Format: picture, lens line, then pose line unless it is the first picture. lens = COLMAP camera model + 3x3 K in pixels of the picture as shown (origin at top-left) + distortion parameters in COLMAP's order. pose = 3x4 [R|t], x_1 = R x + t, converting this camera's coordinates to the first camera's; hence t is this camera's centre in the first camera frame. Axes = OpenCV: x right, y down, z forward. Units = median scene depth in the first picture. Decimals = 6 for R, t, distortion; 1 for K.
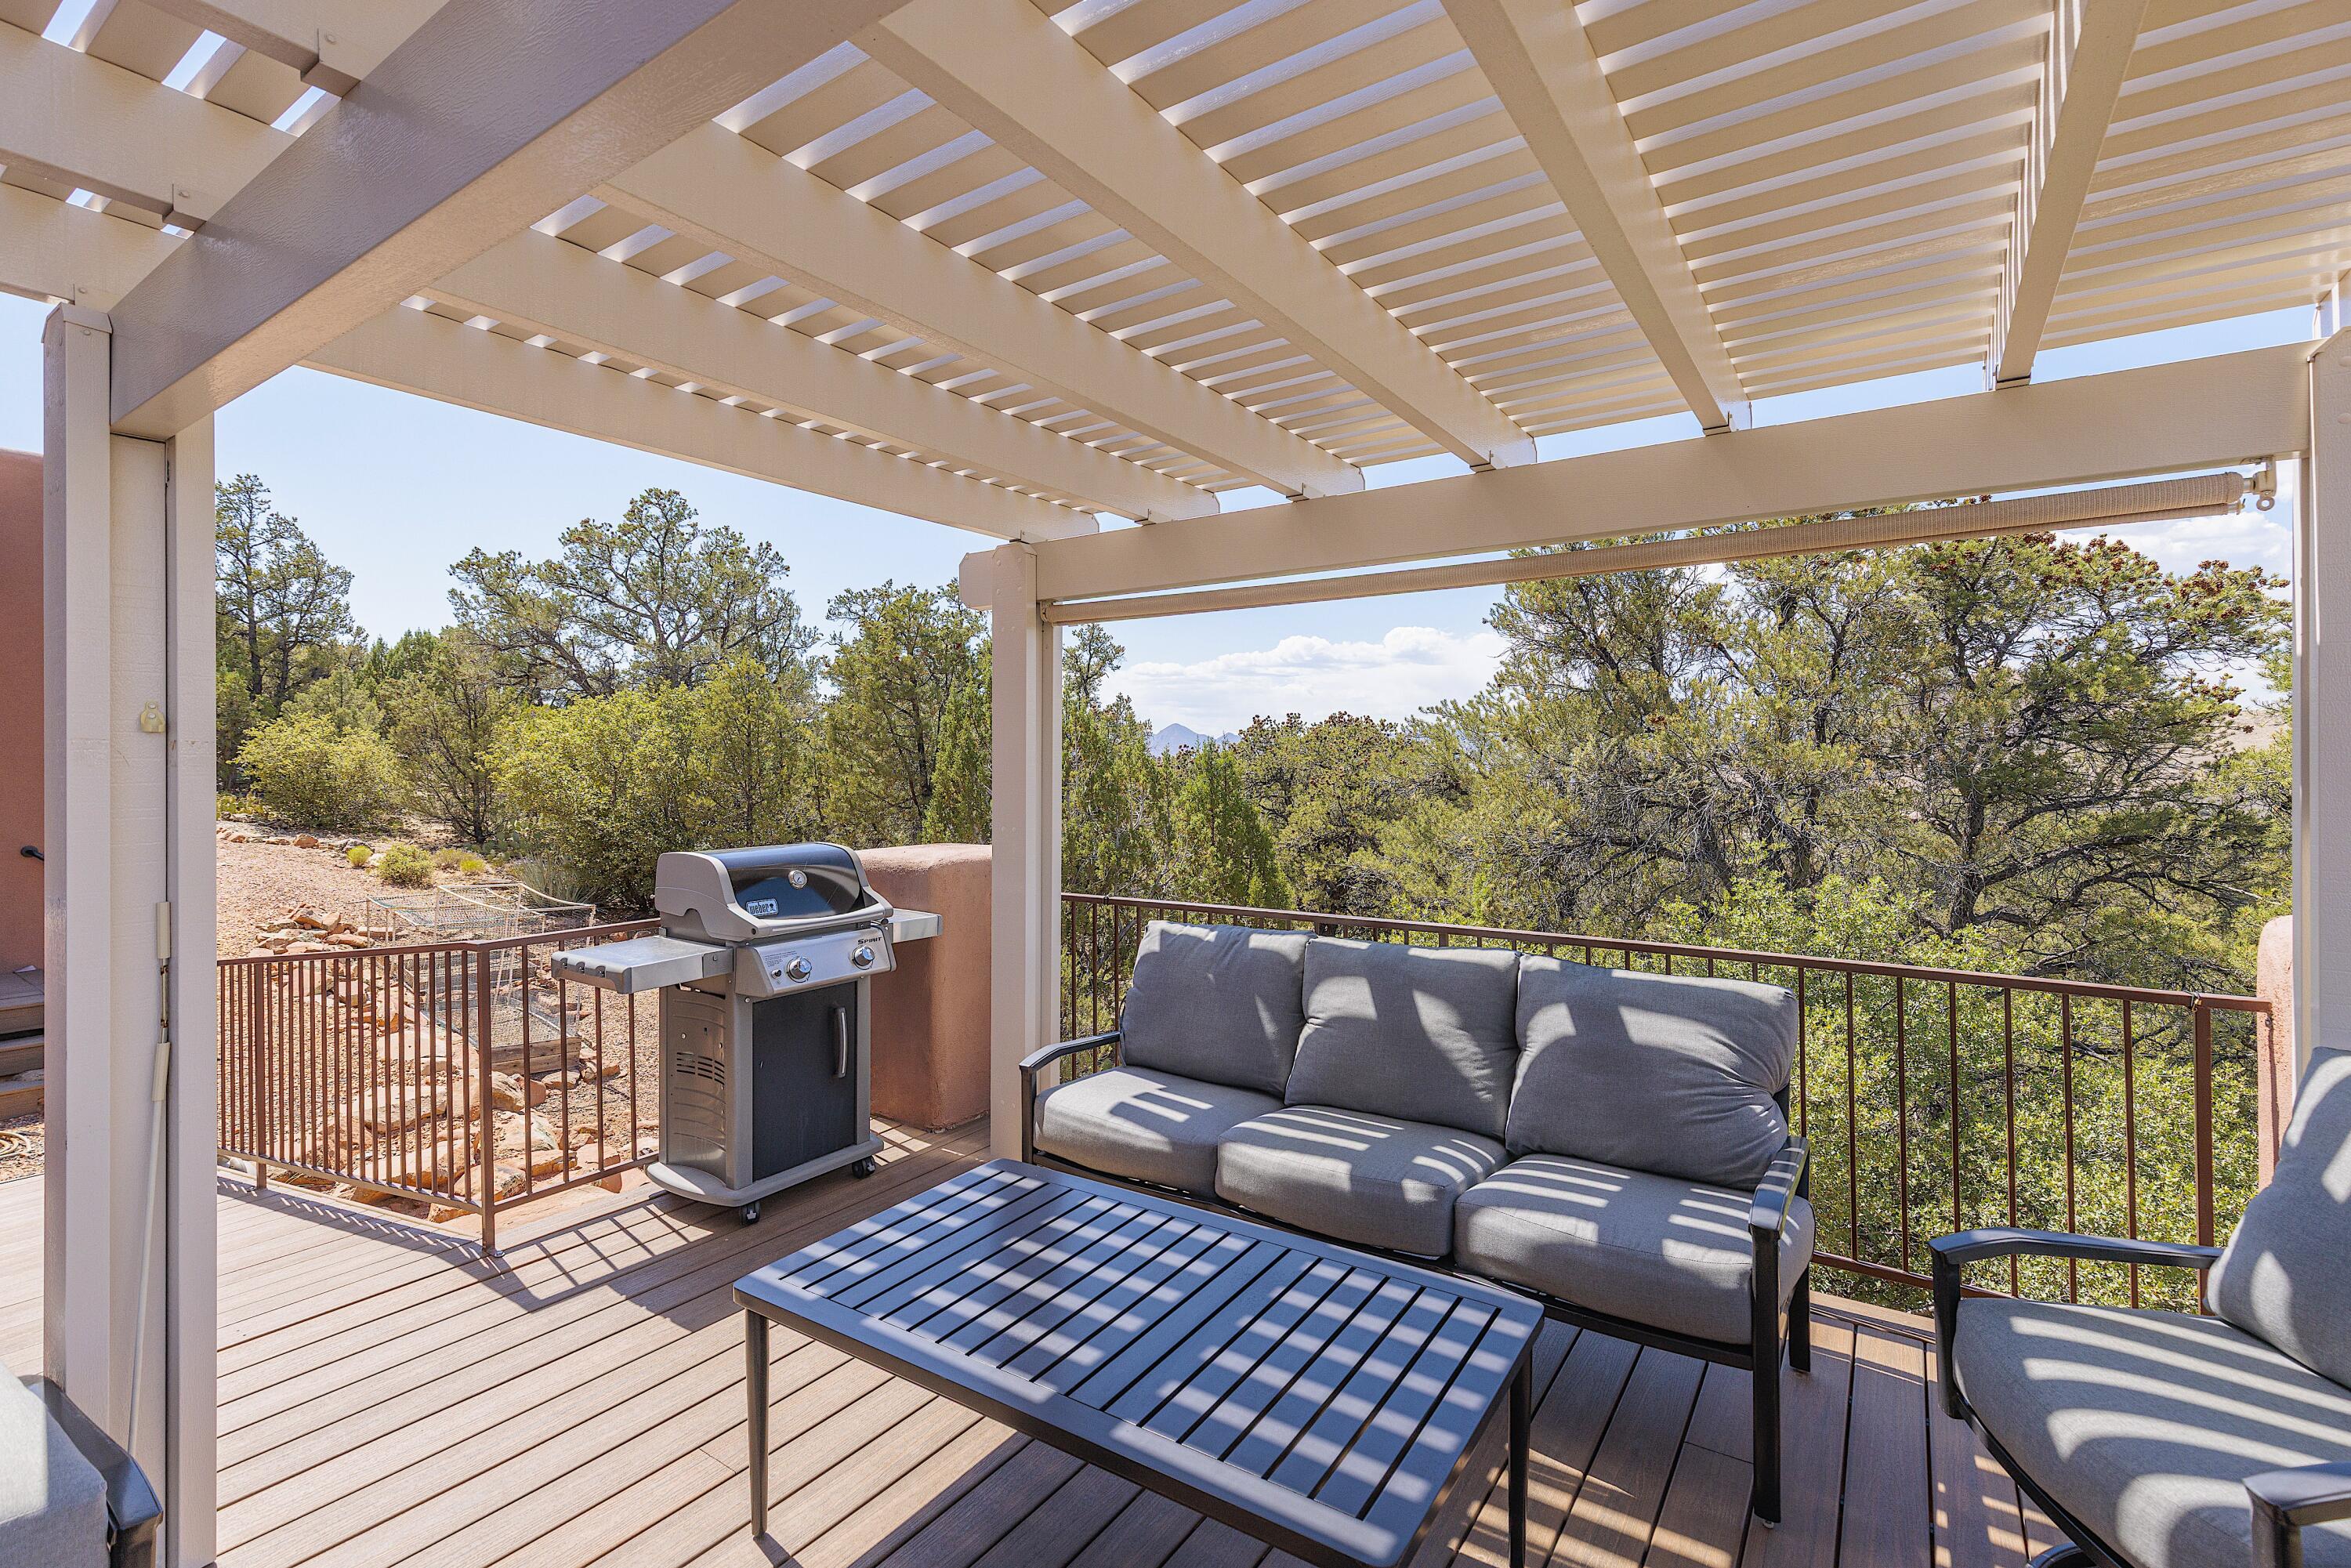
lens RADIAL K [[1060.6, 0, 1162.3], [0, 1060.6, 761.0], [0, 0, 1]] dist [0.004441, 0.000517]
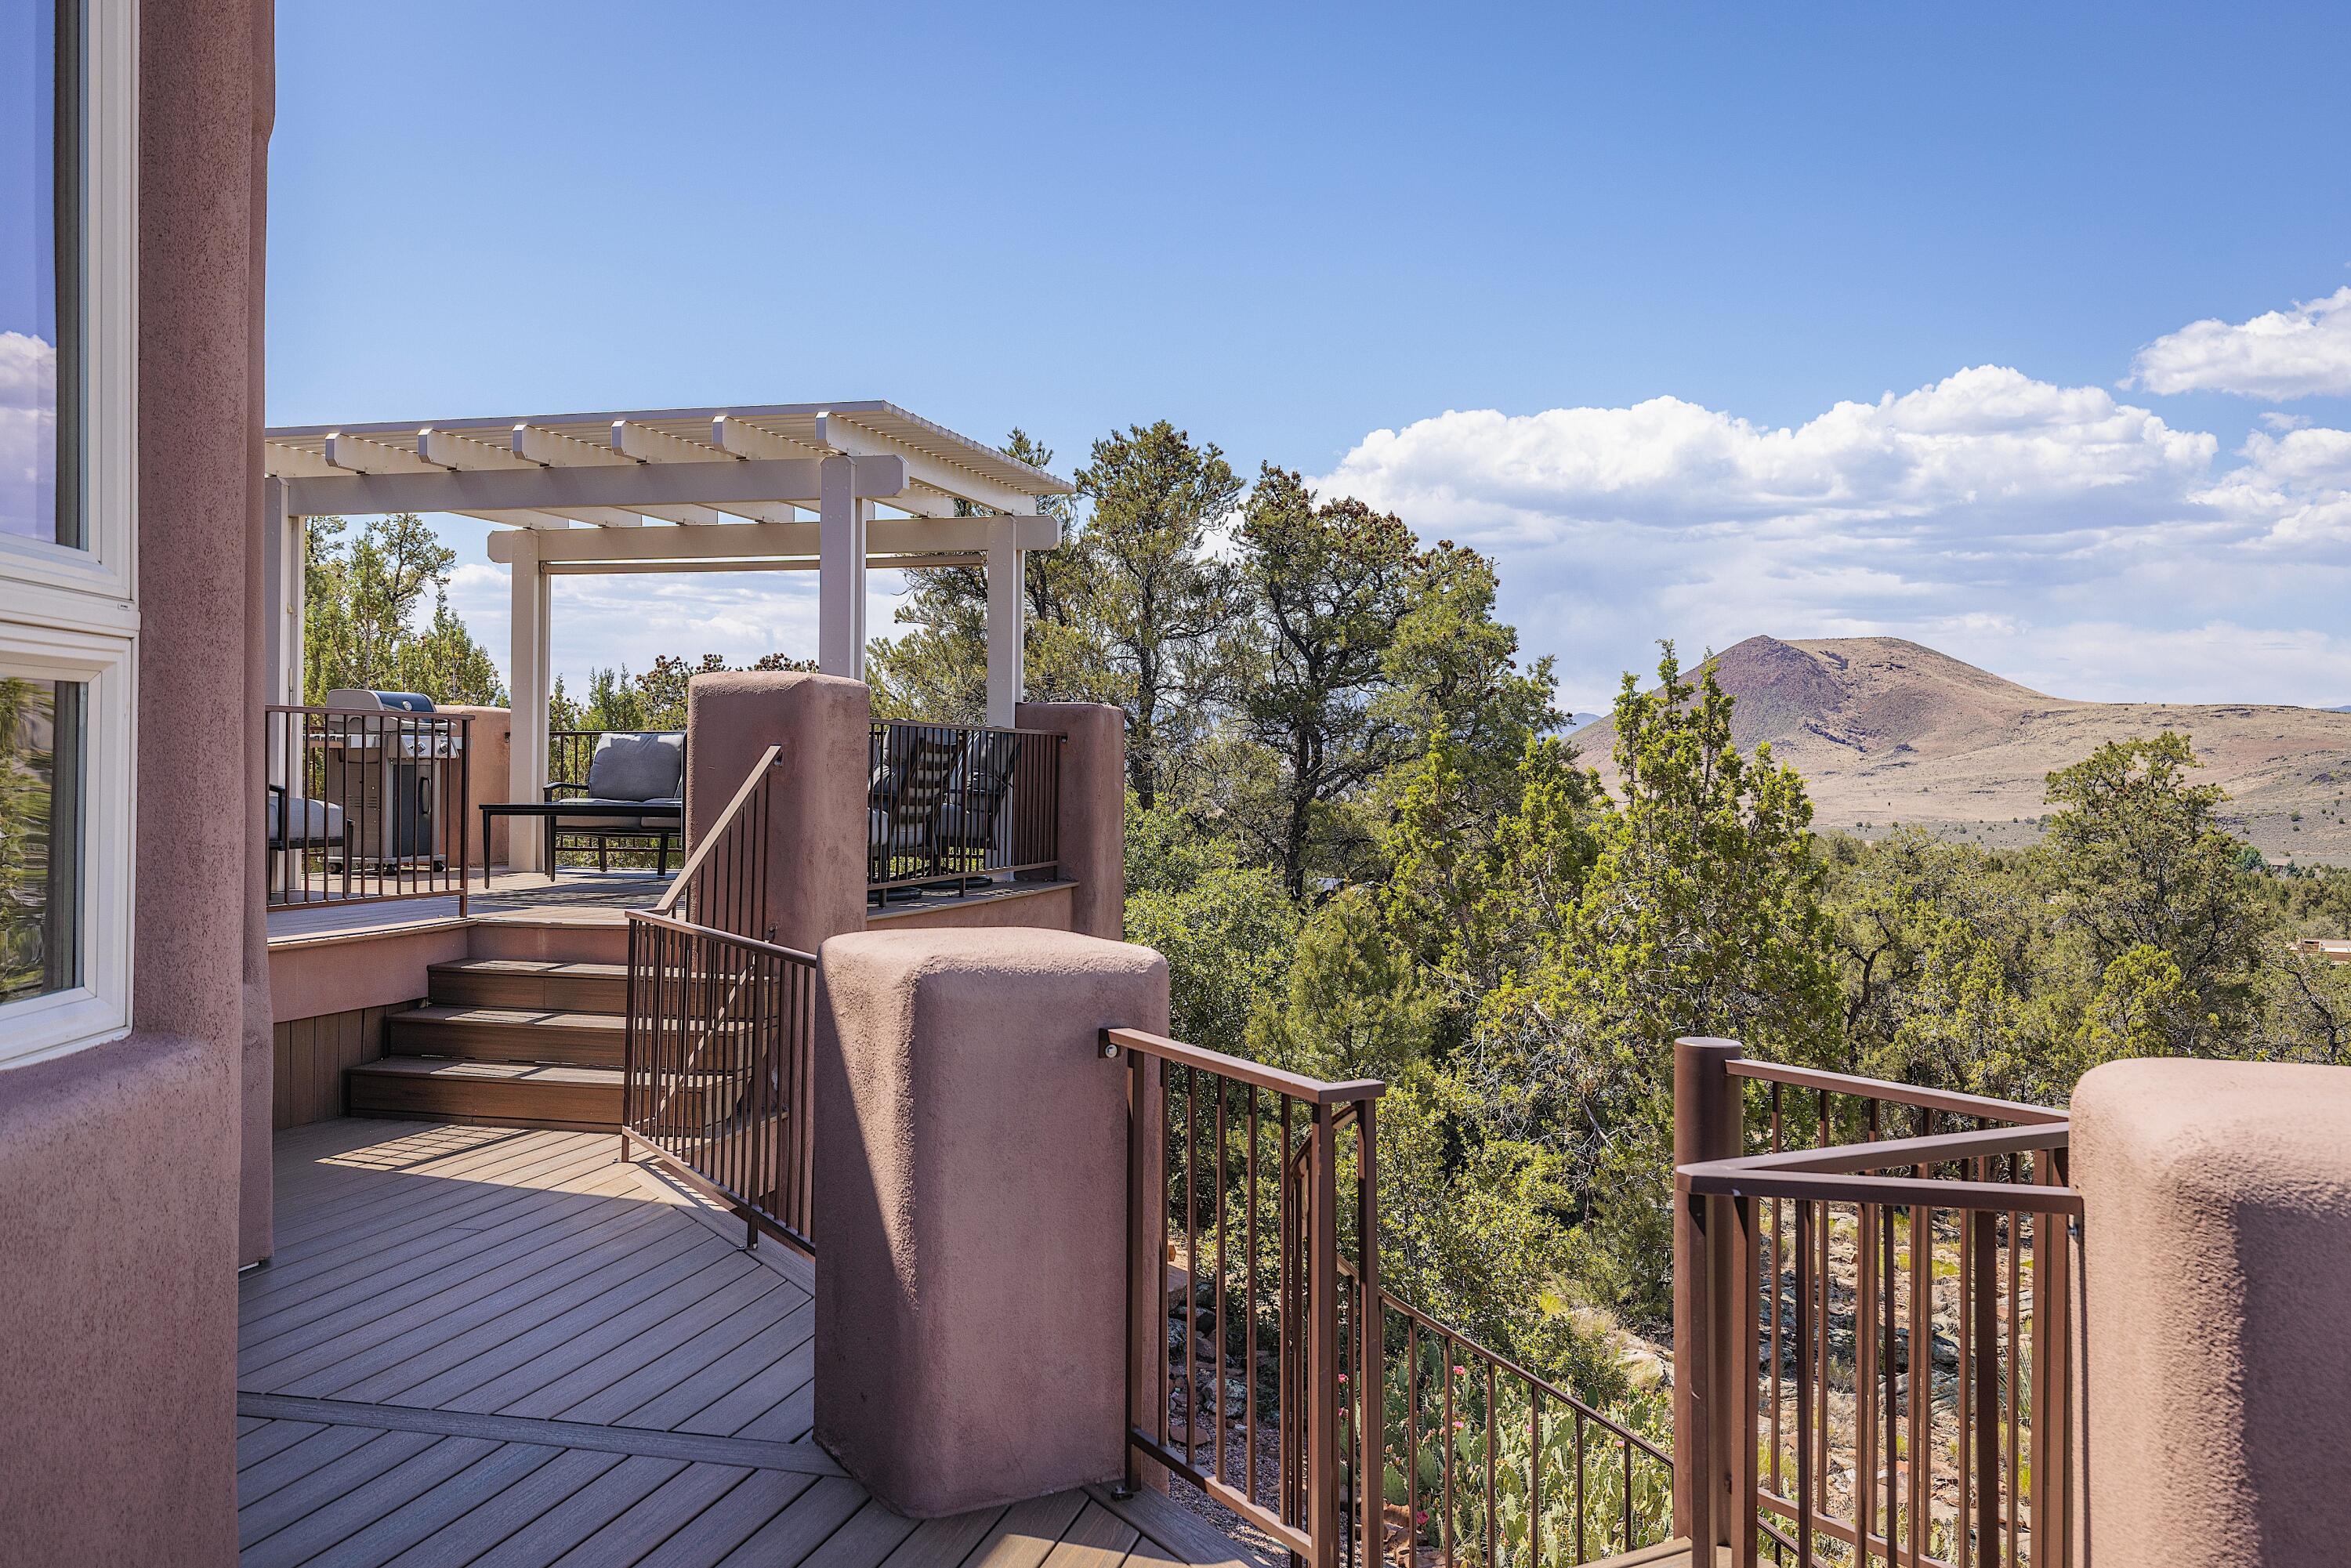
lens RADIAL K [[1972.3, 0, 1174.7], [0, 1972.3, 777.0], [0, 0, 1]] dist [-0.004948, -0.001093]
pose [[0.941457, 0.004707, 0.337100, -0.027685], [-0.006863, 0.999963, 0.005207, 0.024058], [-0.337063, -0.007215, 0.941455, -0.310457]]
